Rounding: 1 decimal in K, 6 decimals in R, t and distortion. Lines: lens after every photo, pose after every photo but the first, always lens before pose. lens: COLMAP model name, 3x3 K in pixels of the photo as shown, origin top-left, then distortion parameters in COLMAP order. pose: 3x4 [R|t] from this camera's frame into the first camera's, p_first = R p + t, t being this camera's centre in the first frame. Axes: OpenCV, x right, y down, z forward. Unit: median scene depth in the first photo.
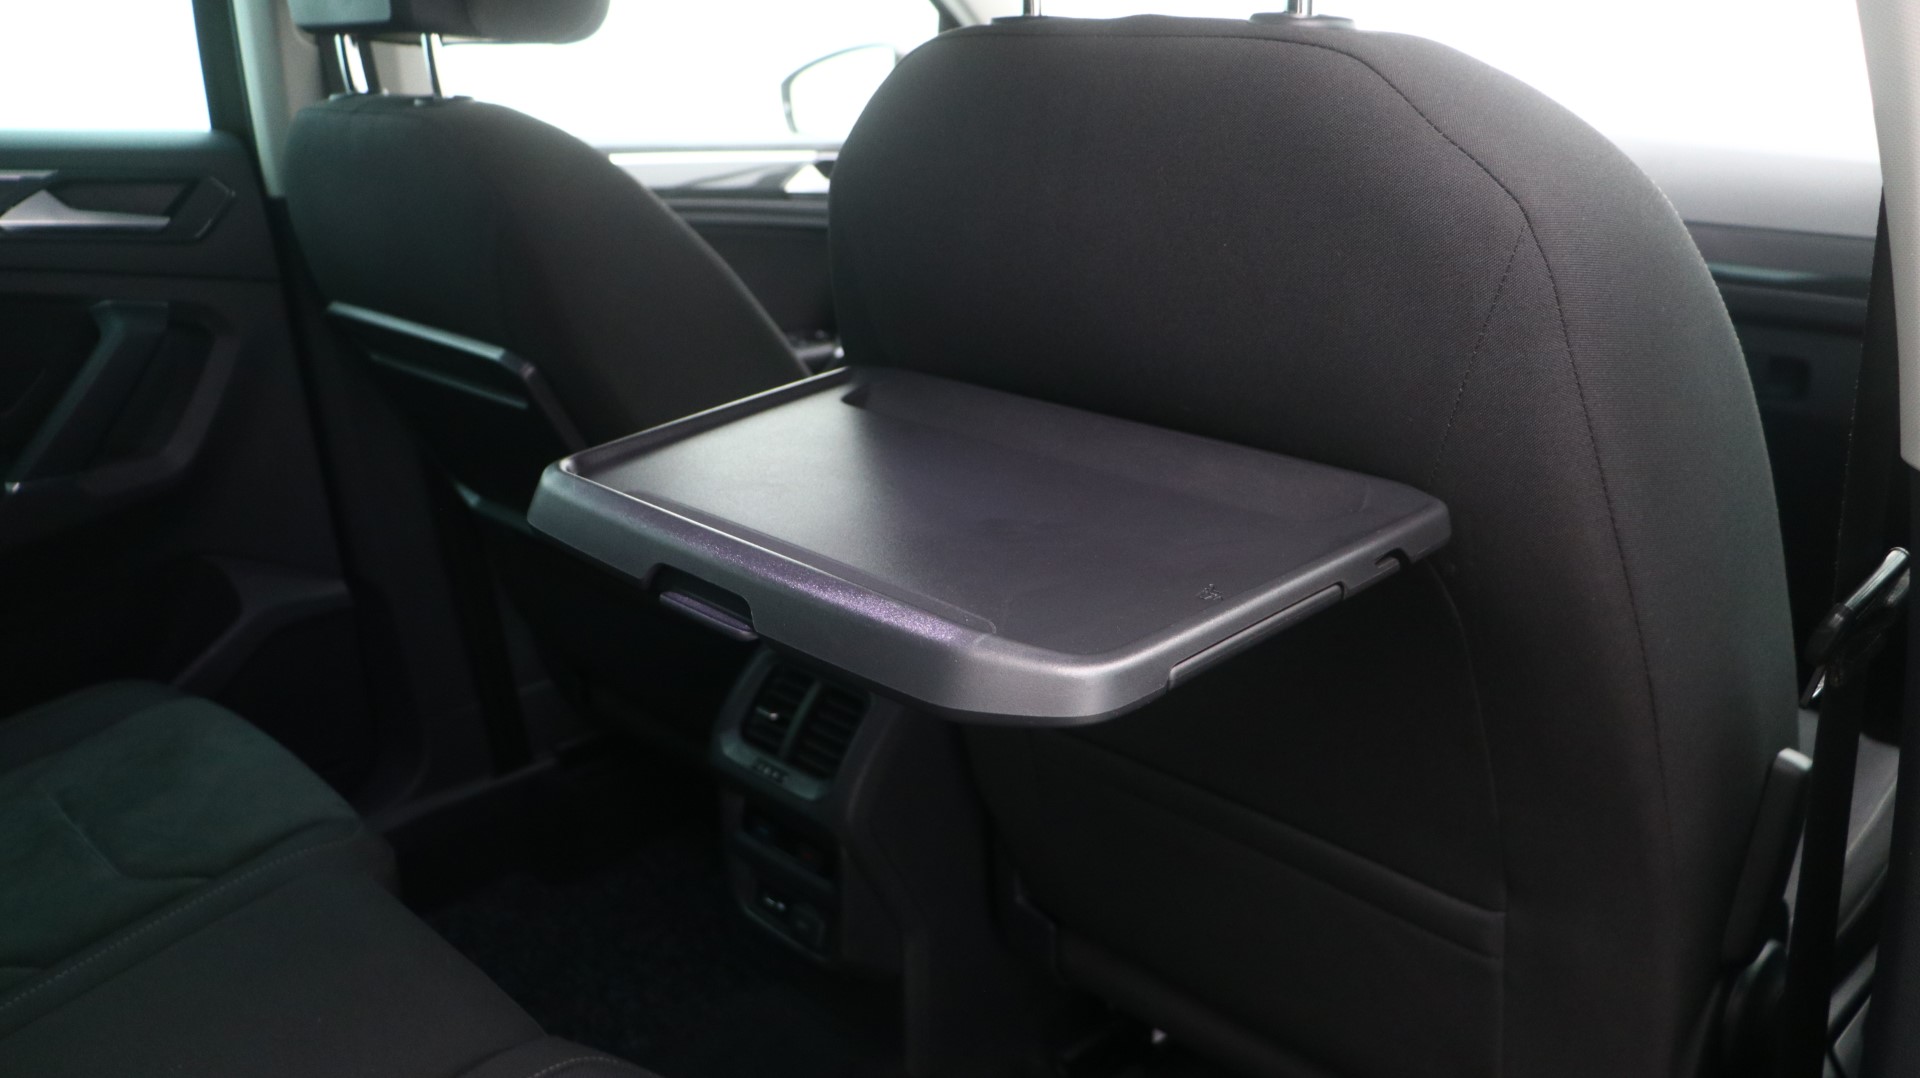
lens RADIAL K [[1515.9, 0, 960.9], [0, 1515.9, 537.6], [0, 0, 1]] dist [-0.011259, 0.003366]
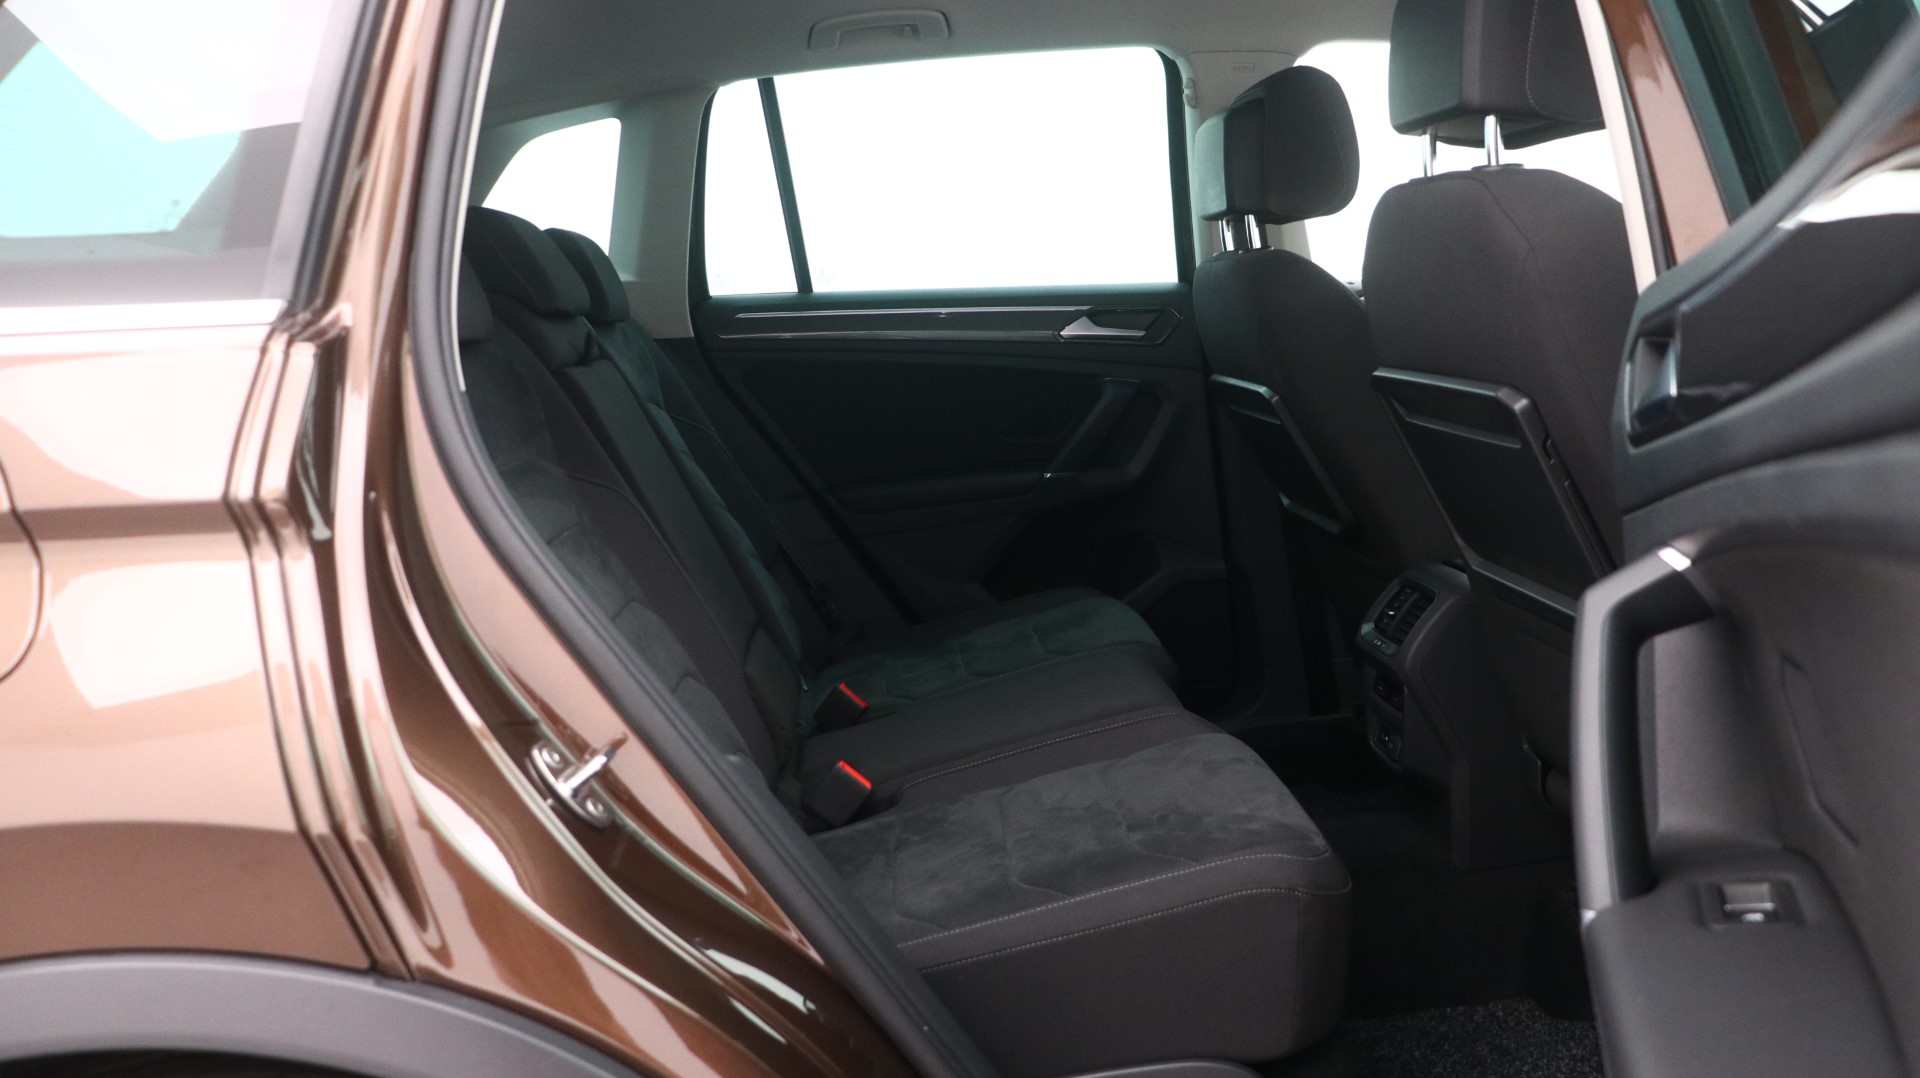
lens RADIAL K [[1515.9, 0, 960.4], [0, 1515.9, 539.3], [0, 0, 1]] dist [-0.011259, 0.003366]
pose [[0.754723, 0.061466, -0.653158, 0.481748], [-0.141819, 0.987346, -0.070955, 0.183861], [0.640532, 0.146182, 0.753890, -0.425256]]
